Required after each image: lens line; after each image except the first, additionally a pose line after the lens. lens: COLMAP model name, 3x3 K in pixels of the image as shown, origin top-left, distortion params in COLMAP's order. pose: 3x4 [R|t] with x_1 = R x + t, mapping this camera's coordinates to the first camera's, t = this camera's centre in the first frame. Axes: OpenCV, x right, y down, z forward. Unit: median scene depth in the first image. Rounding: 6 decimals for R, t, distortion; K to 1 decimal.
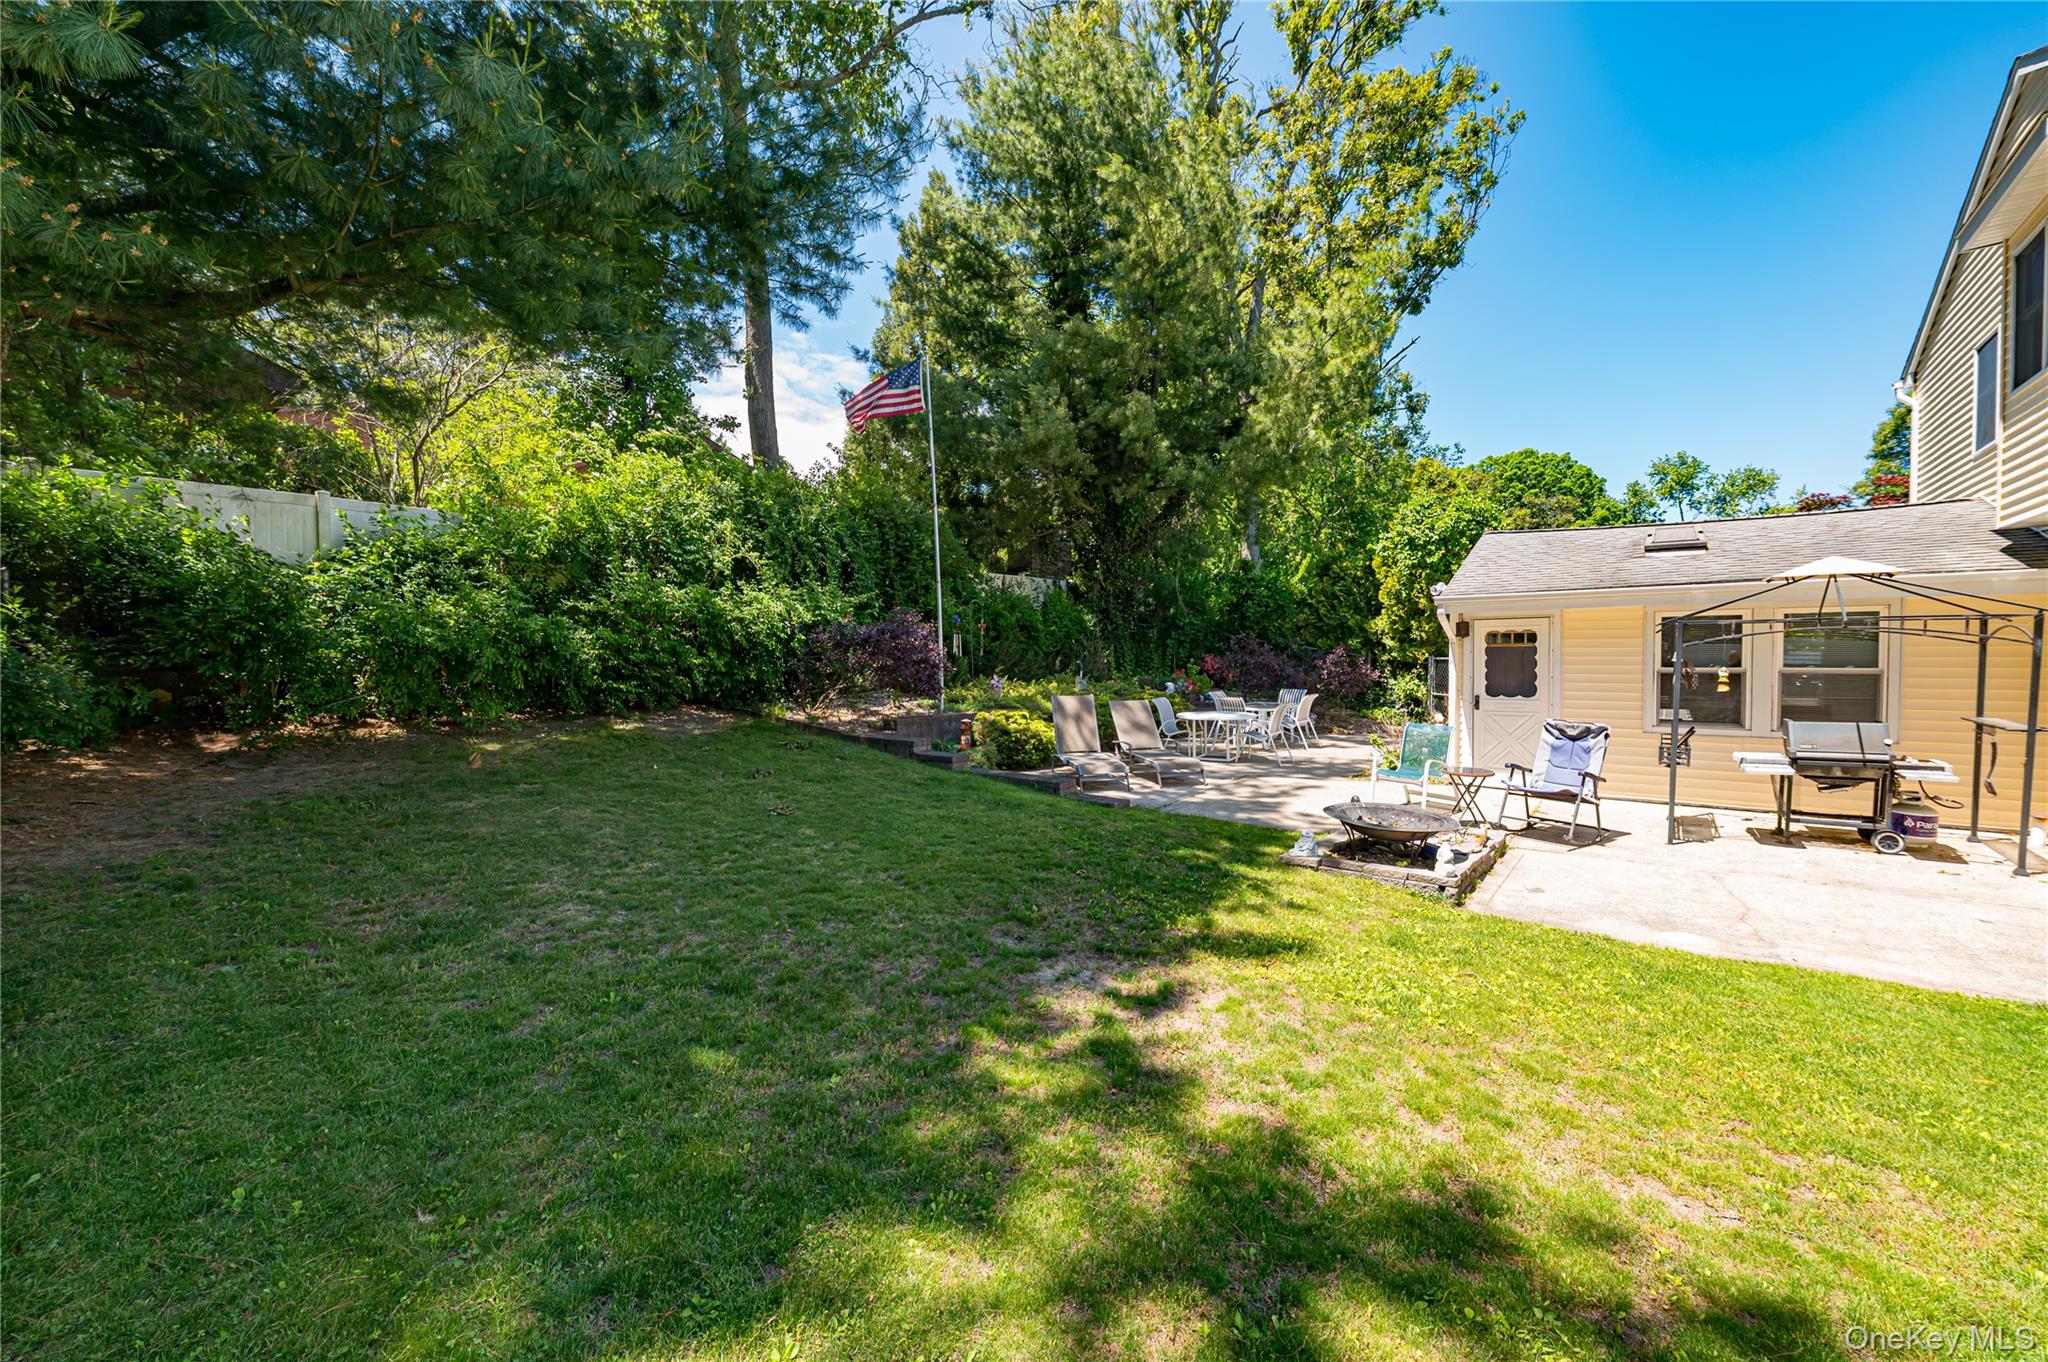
lens RADIAL K [[793.2, 0, 1032.2], [0, 793.2, 690.1], [0, 0, 1]] dist [0.007318, 0.000204]
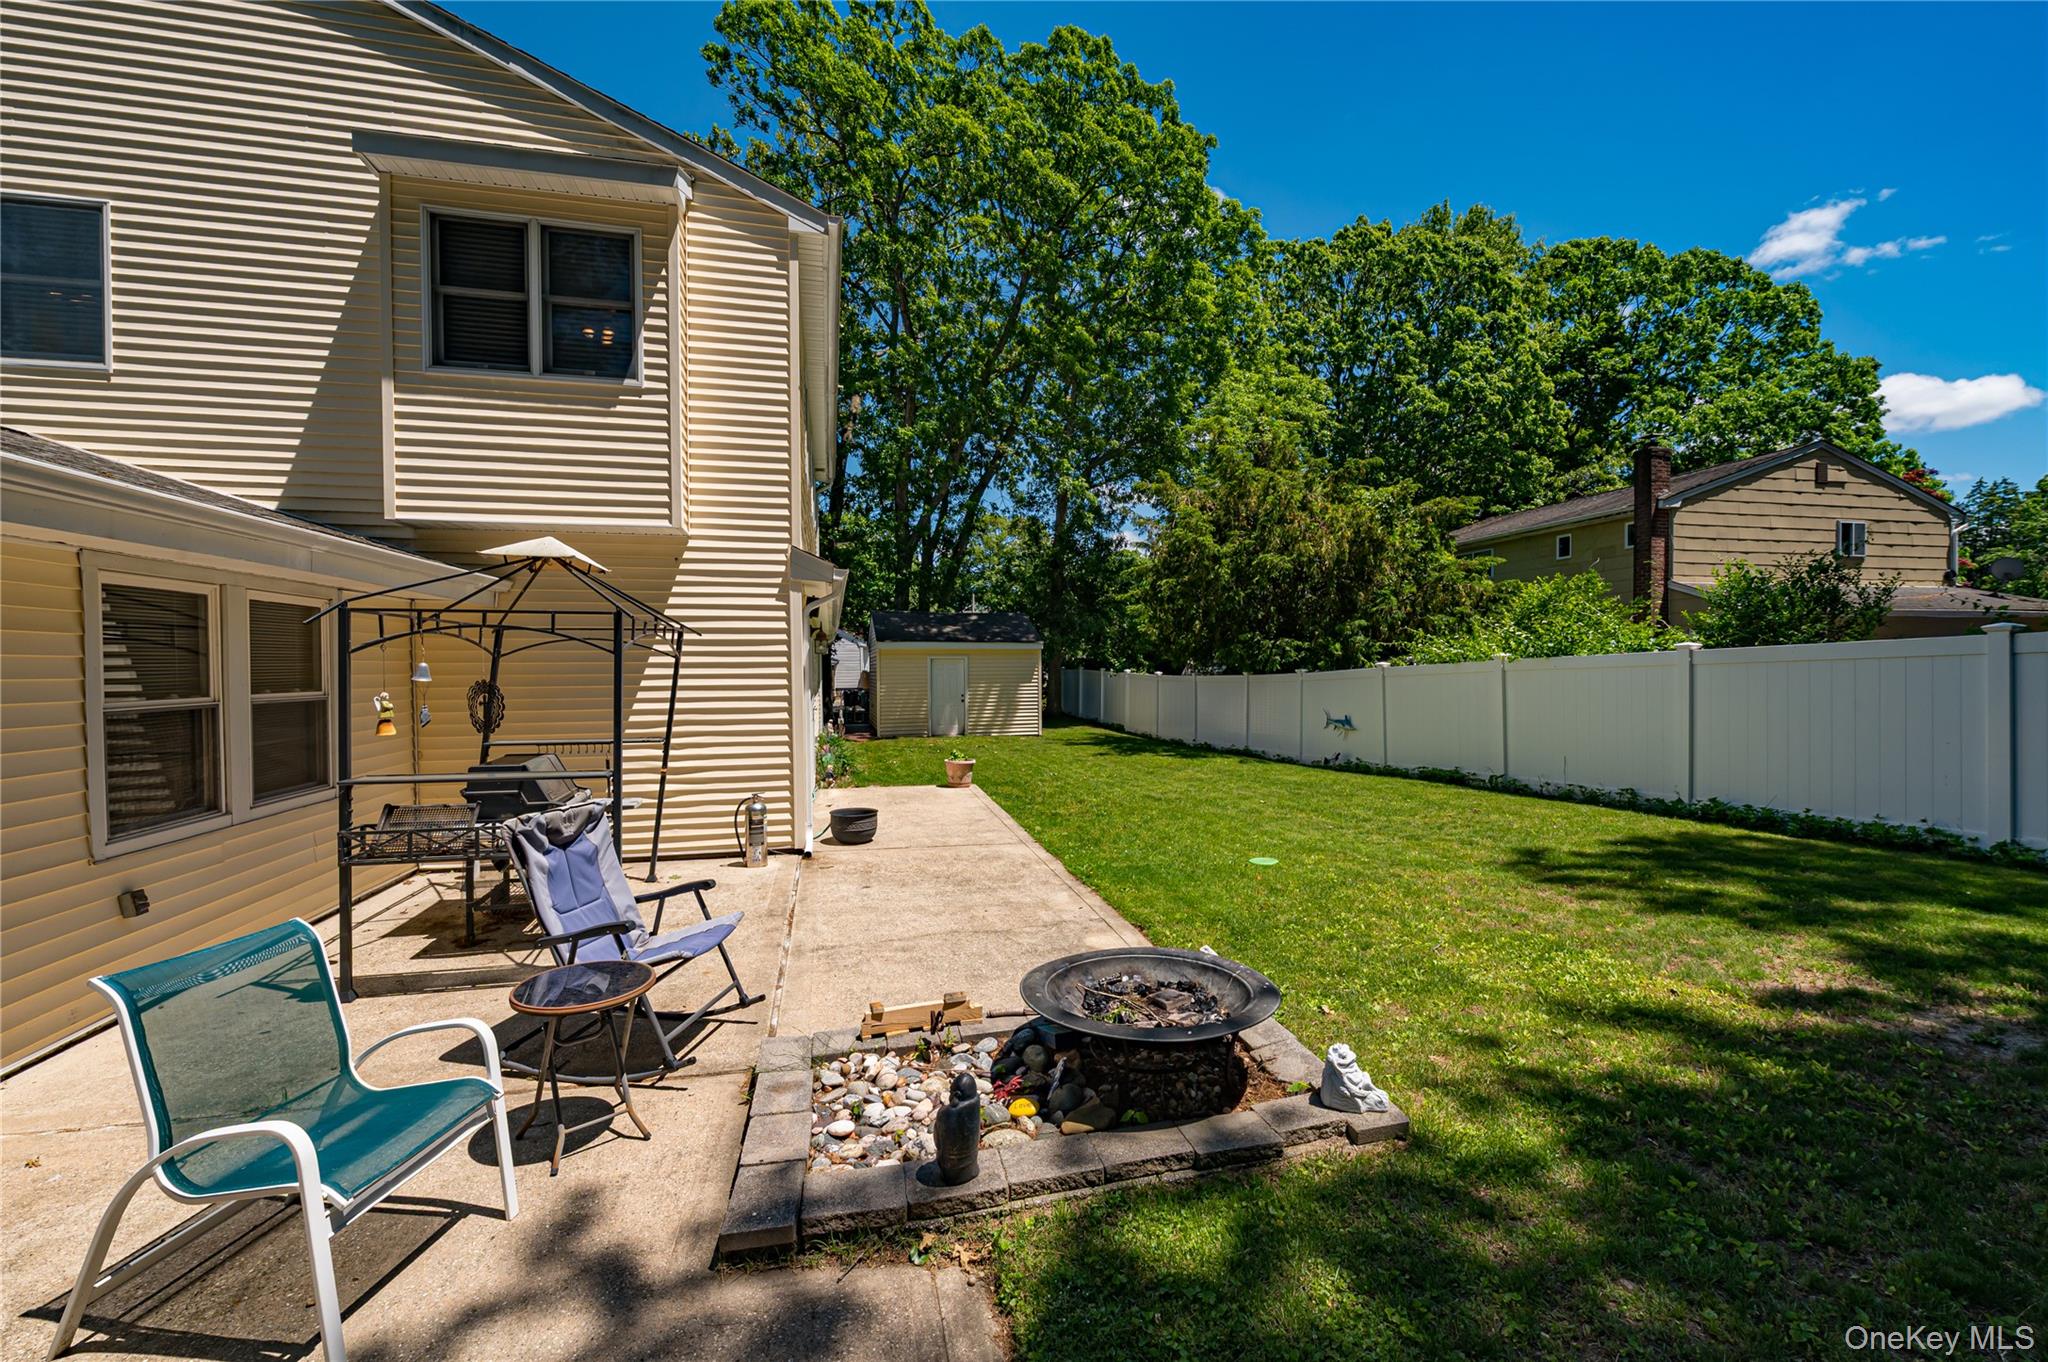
lens RADIAL K [[793.2, 0, 1039.9], [0, 793.2, 679.5], [0, 0, 1]] dist [0.007318, 0.000204]
pose [[-0.796061, 0.009752, 0.605138, 0.240854], [0.043950, 0.998162, 0.041731, -0.053166], [-0.603619, 0.059816, -0.795026, 1.595941]]
